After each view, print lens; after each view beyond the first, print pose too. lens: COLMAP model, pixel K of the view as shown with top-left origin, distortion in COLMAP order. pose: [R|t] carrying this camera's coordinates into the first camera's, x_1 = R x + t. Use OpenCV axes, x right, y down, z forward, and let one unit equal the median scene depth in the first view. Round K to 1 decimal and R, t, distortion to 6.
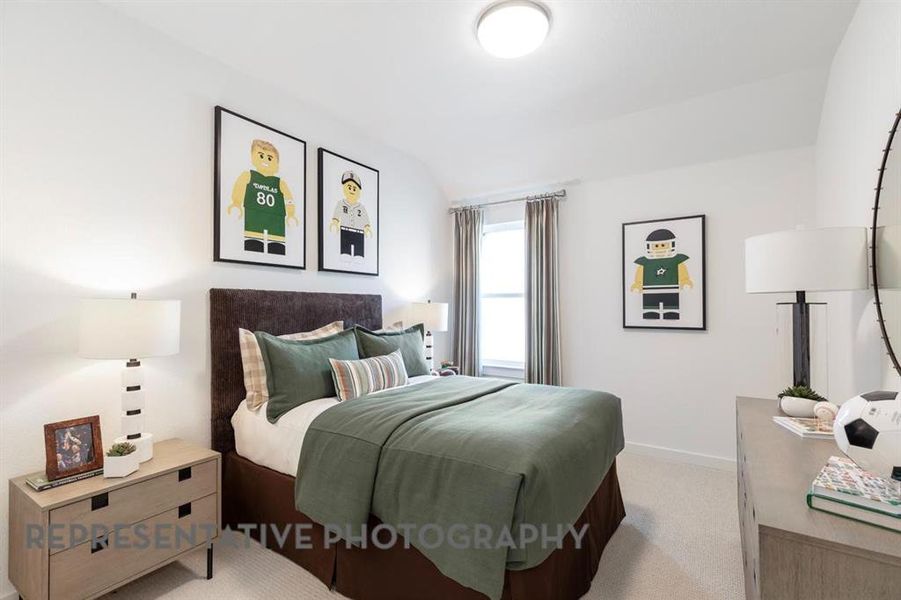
lens RADIAL K [[407.0, 0, 450.5], [0, 407.0, 300.0], [0, 0, 1]] dist [0.000870, 0.000157]
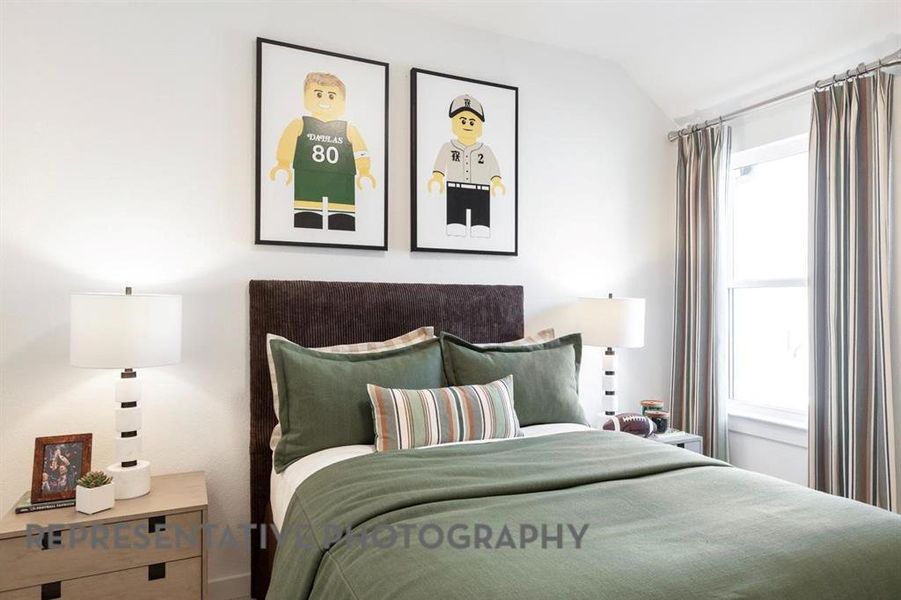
lens RADIAL K [[560.7, 0, 450.5], [0, 560.7, 300.0], [0, 0, 1]] dist [0.000123, -0.000904]
pose [[0.848830, -0.003443, -0.528654, 0.242701], [0.007608, 0.999955, 0.005703, 0.004640], [0.528611, -0.008863, 0.848818, 0.266332]]
